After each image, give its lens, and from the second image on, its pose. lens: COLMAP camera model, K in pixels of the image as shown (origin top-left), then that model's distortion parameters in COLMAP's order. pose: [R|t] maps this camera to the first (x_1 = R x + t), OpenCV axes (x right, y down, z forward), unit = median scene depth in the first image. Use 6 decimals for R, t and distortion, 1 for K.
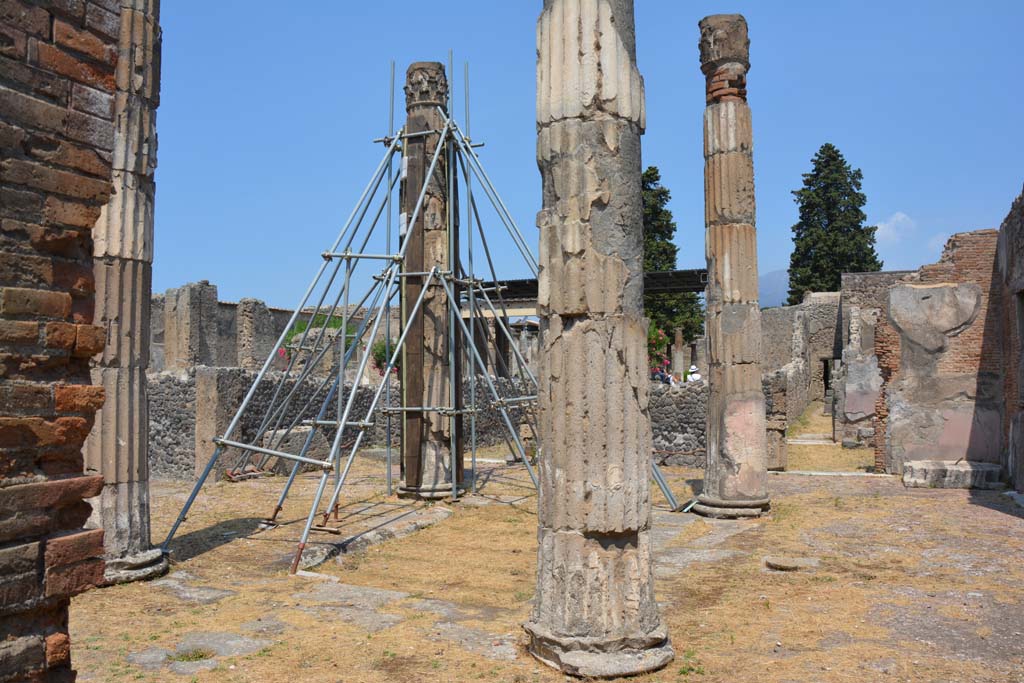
lens RADIAL K [[810.0, 0, 512.0], [0, 810.0, 341.5], [0, 0, 1]] dist [-0.102345, 0.003692]
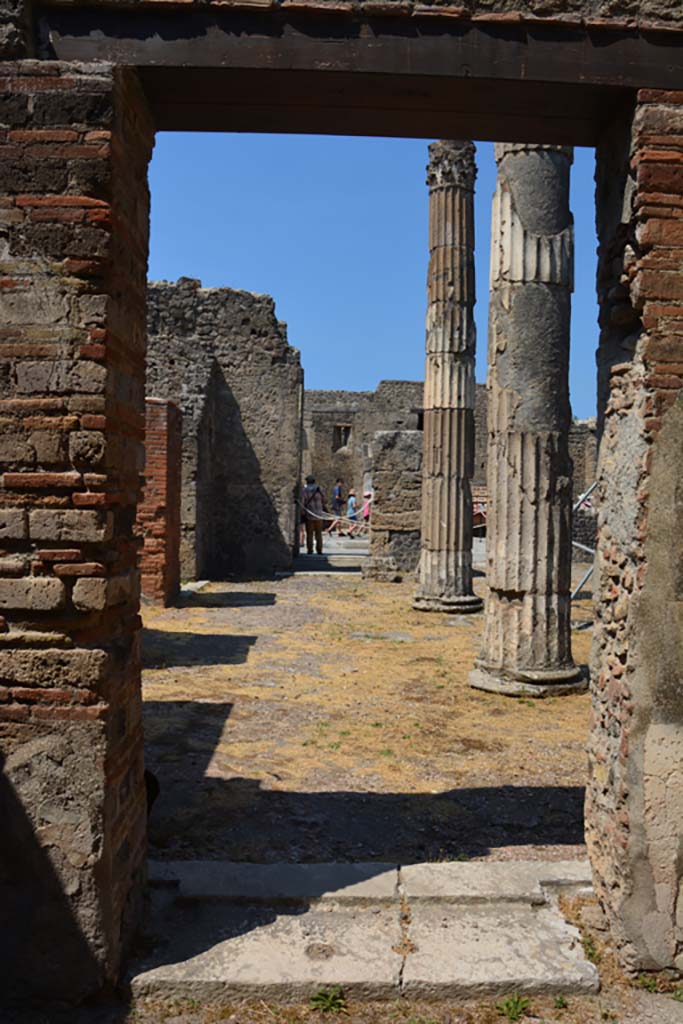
lens RADIAL K [[810.0, 0, 341.5], [0, 810.0, 512.0], [0, 0, 1]] dist [-0.102345, 0.003692]
pose [[0.431197, 0.031728, -0.901700, 0.882662], [0.020555, 0.998777, 0.044973, 0.025201], [0.902023, -0.037927, 0.430018, 0.116698]]
